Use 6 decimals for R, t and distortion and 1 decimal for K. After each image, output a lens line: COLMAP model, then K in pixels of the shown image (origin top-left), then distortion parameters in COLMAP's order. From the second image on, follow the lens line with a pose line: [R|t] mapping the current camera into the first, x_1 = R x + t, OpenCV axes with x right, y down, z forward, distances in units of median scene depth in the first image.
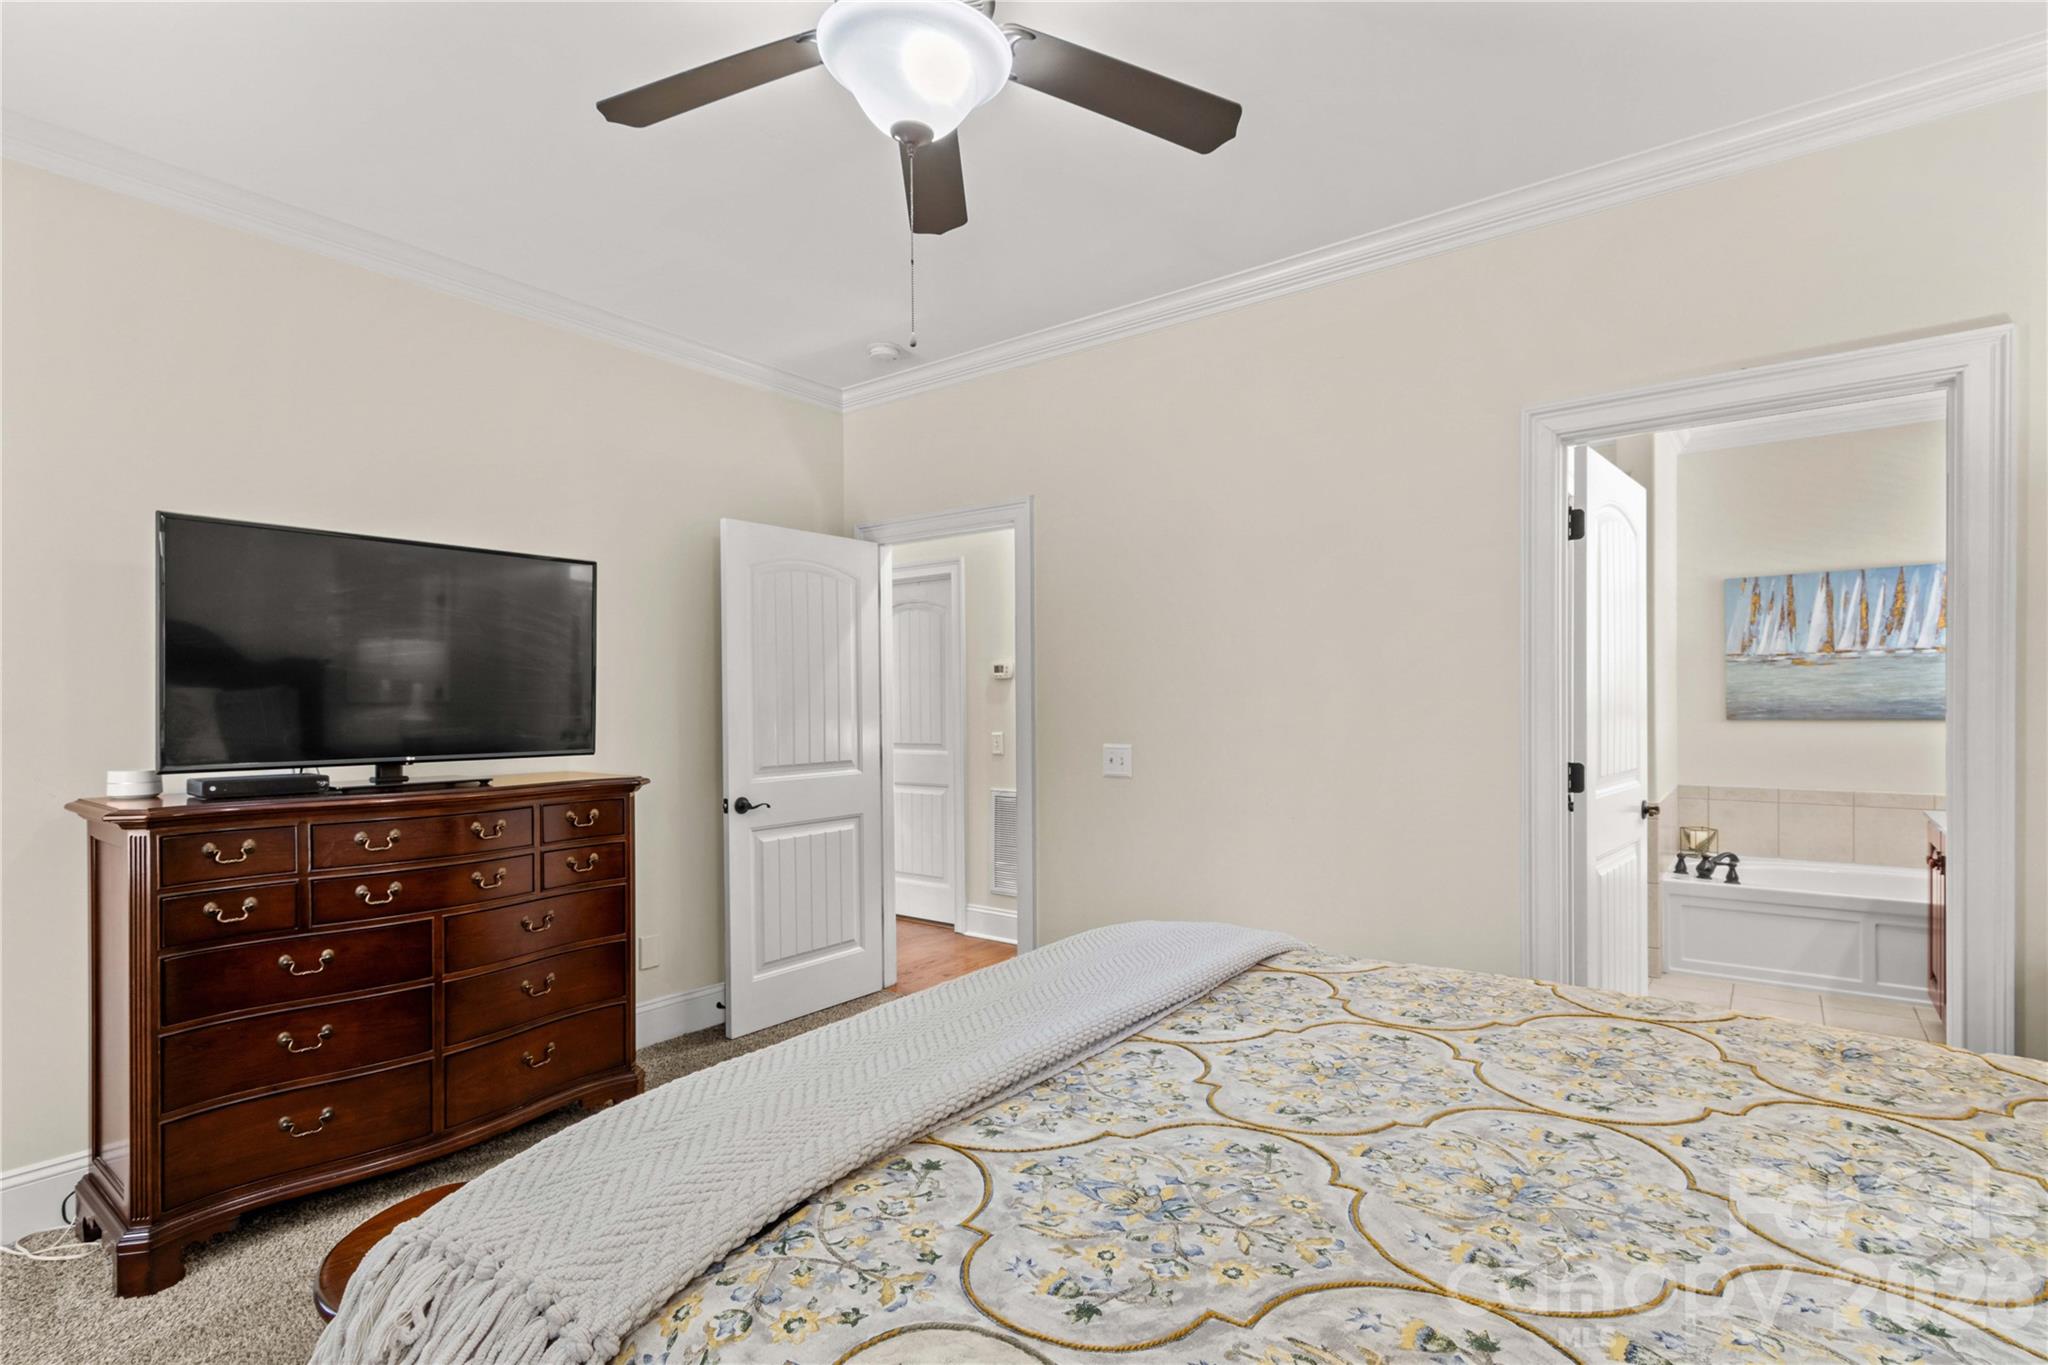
lens RADIAL K [[951.8, 0, 1030.2], [0, 951.8, 710.0], [0, 0, 1]] dist [-0.002042, -0.000534]
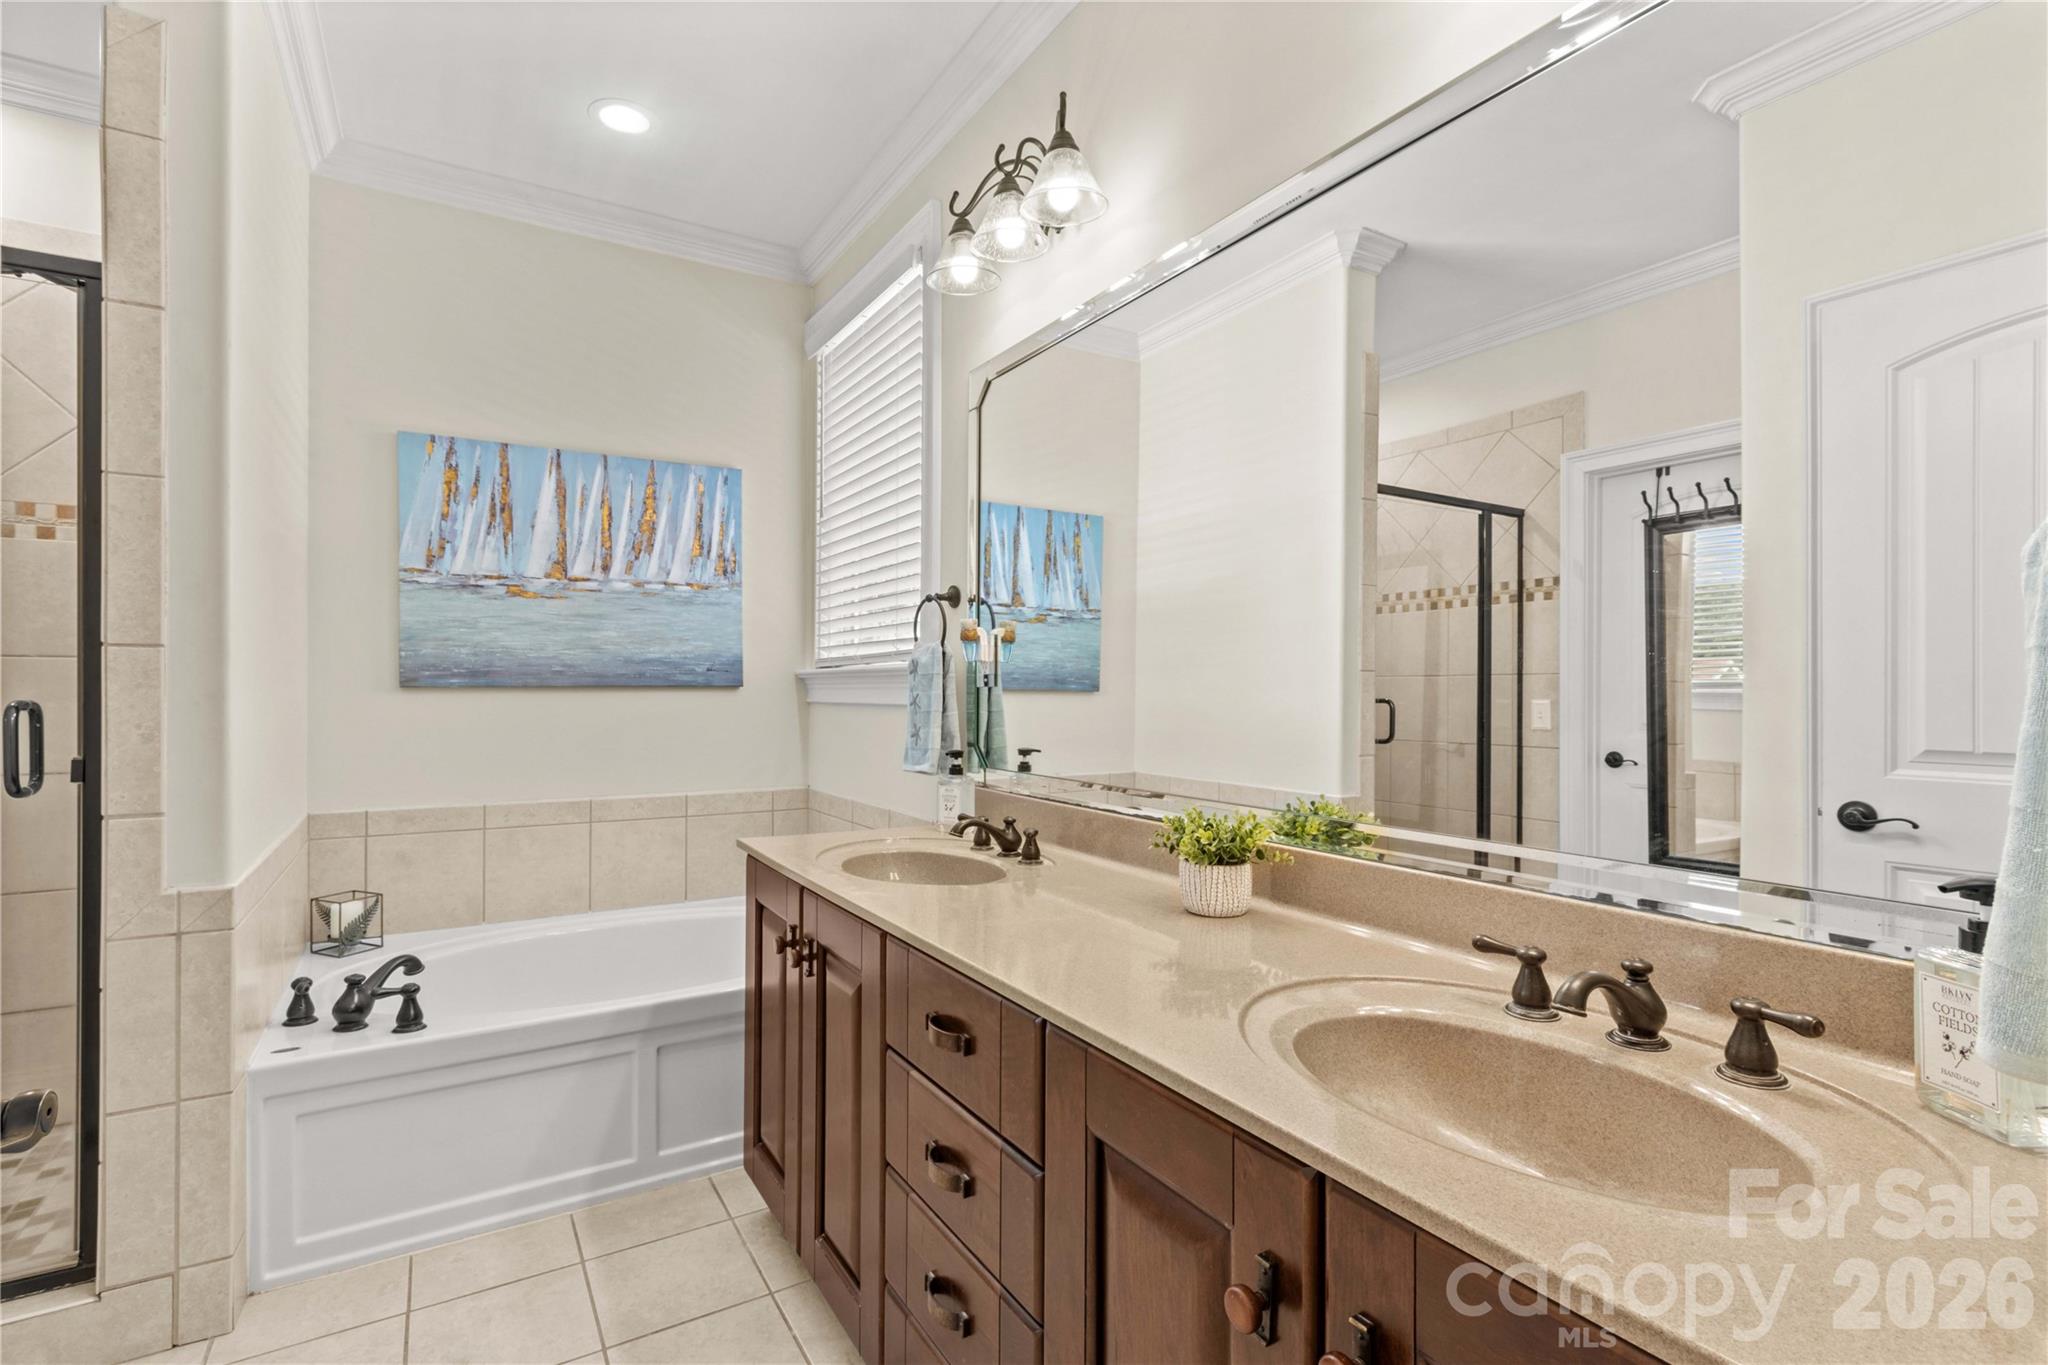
lens RADIAL K [[961.7, 0, 1016.2], [0, 961.7, 685.4], [0, 0, 1]] dist [0.005210, -0.000366]
pose [[0.359481, 0.011701, 0.933079, 0.363064], [0.000517, 0.999919, -0.012739, 0.016987], [-0.933152, 0.005062, 0.359446, 0.497723]]
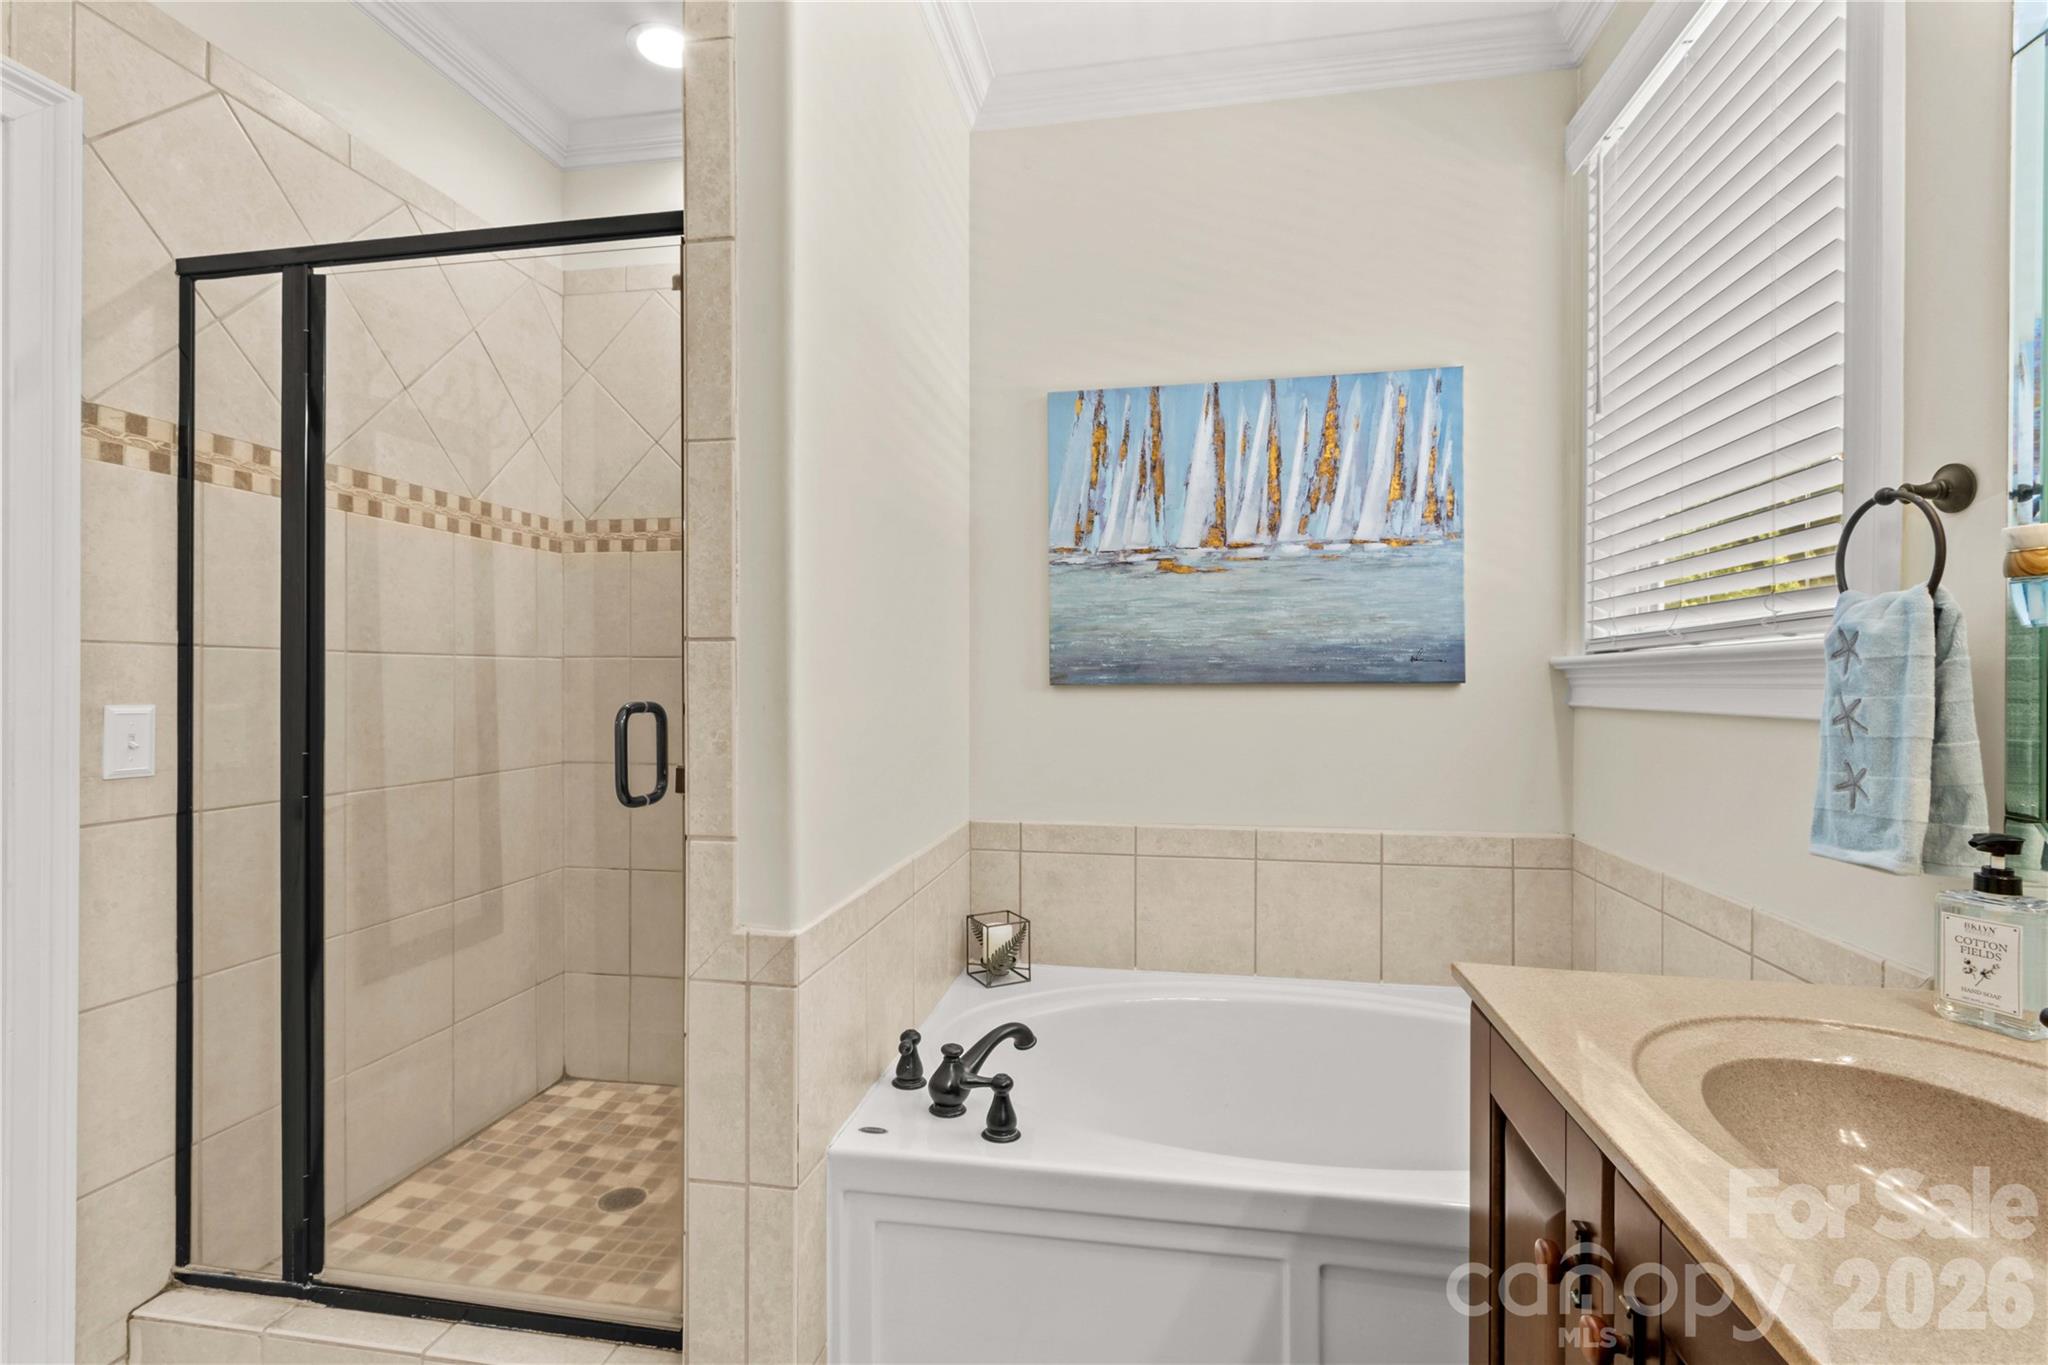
lens RADIAL K [[961.7, 0, 1016.2], [0, 961.7, 685.4], [0, 0, 1]] dist [0.005210, -0.000366]
pose [[0.883244, 0.005321, 0.468884, 0.518730], [-0.003407, 0.999982, -0.004929, 0.013340], [-0.468902, 0.002756, 0.883246, 0.613363]]
